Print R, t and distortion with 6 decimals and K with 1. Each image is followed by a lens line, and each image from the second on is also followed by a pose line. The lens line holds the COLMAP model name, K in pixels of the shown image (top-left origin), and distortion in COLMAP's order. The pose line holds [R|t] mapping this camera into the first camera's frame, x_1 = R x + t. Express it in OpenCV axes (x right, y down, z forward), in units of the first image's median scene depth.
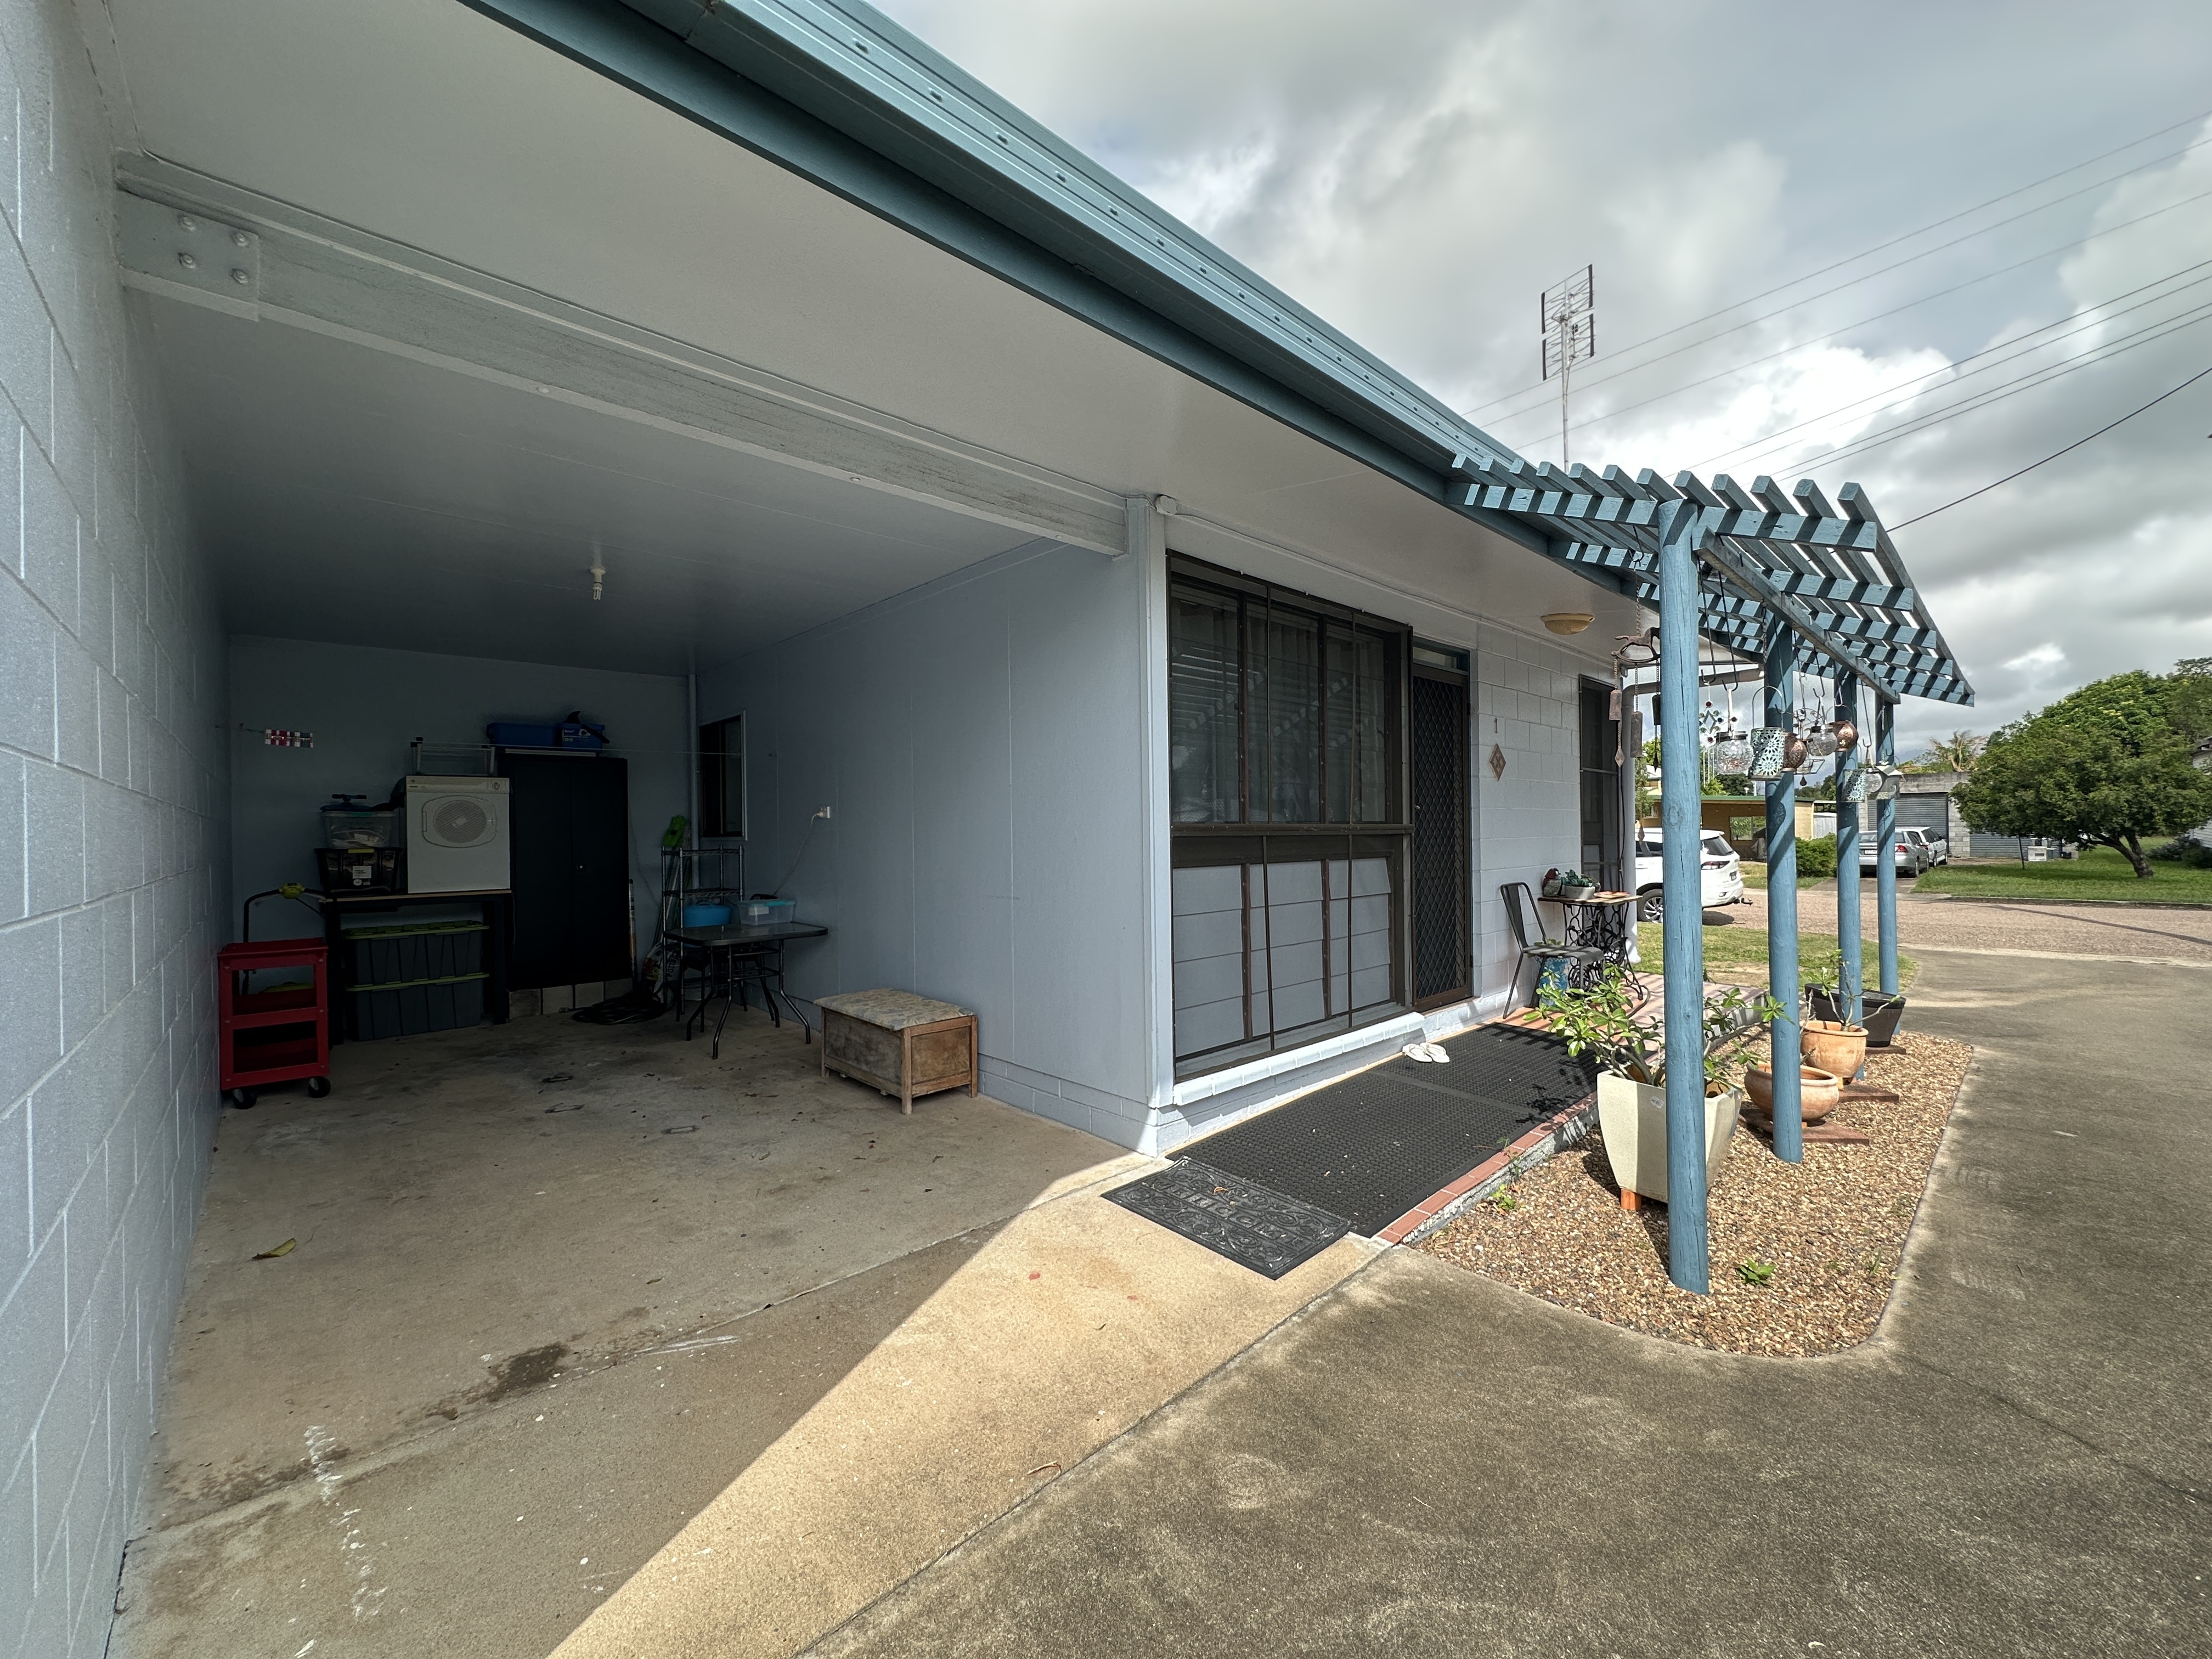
lens RADIAL K [[880.9, 0, 1102.9], [0, 880.9, 830.2], [0, 0, 1]] dist [-0.002049, -0.000016]
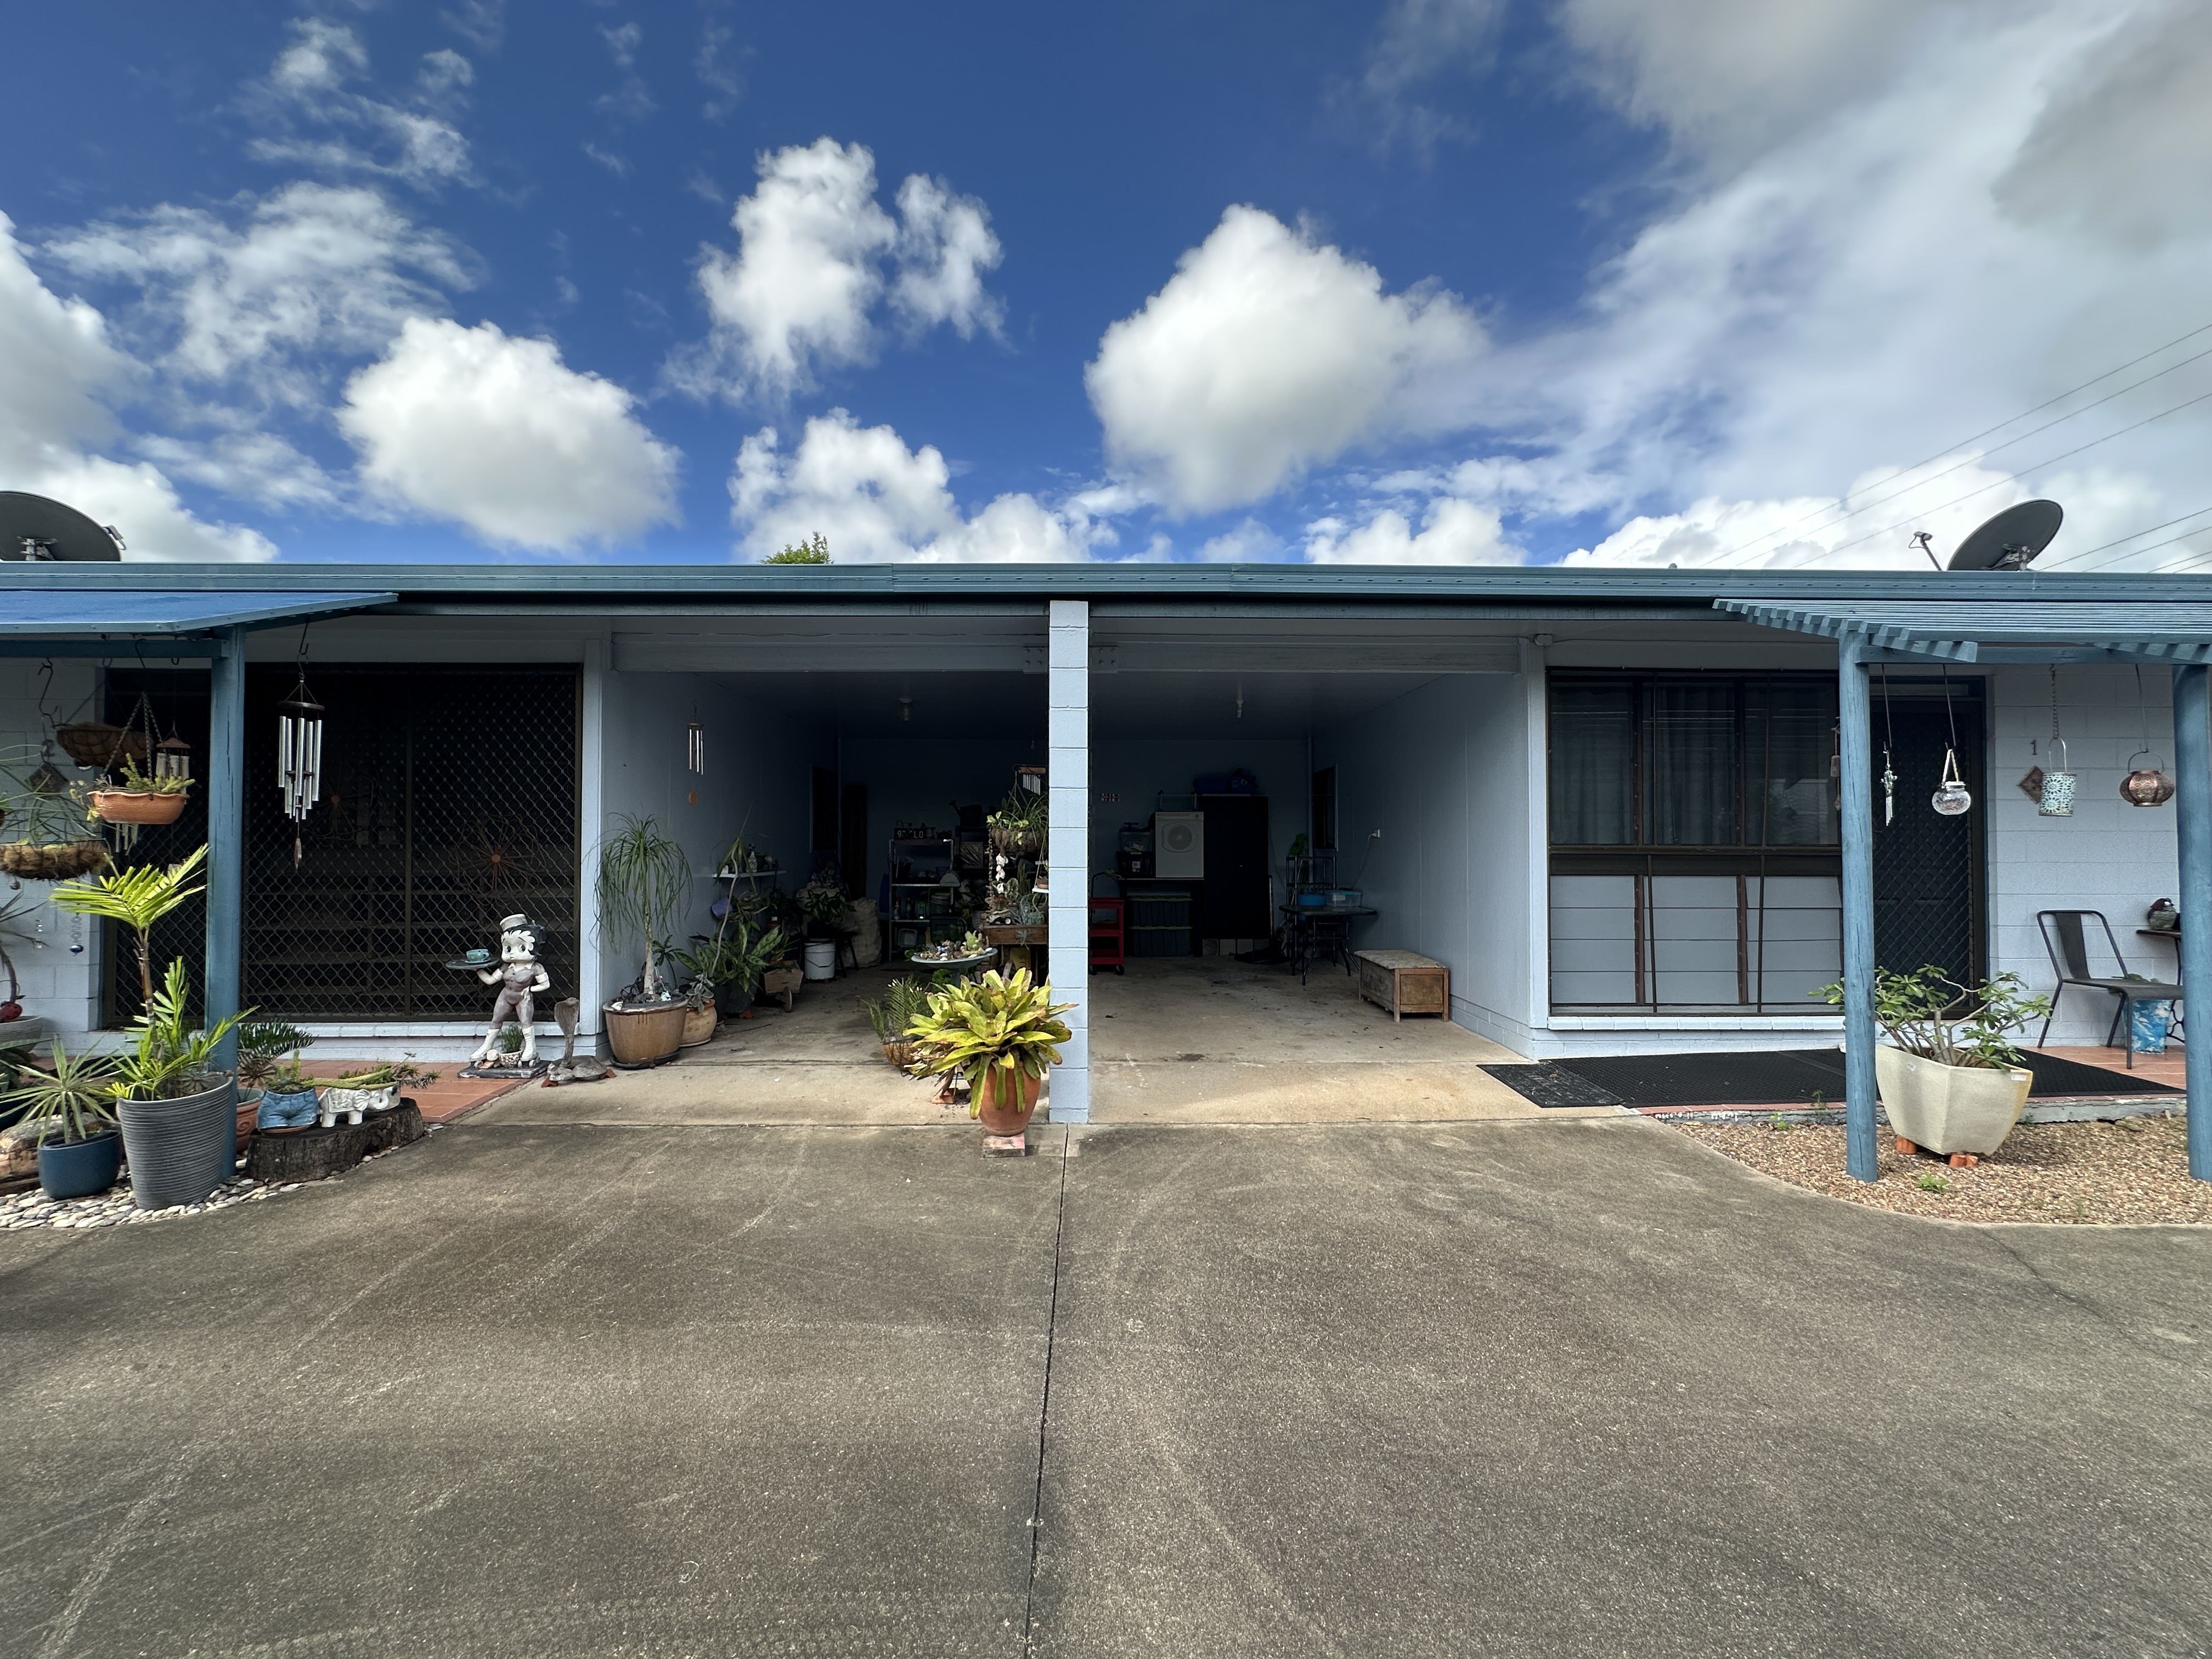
lens RADIAL K [[880.9, 0, 1102.9], [0, 880.9, 830.2], [0, 0, 1]] dist [-0.002049, -0.000016]
pose [[0.745880, 0.002671, -0.666075, 0.451619], [-0.010709, 0.999911, -0.007983, -0.011893], [0.665994, 0.013087, 0.745842, -0.572166]]
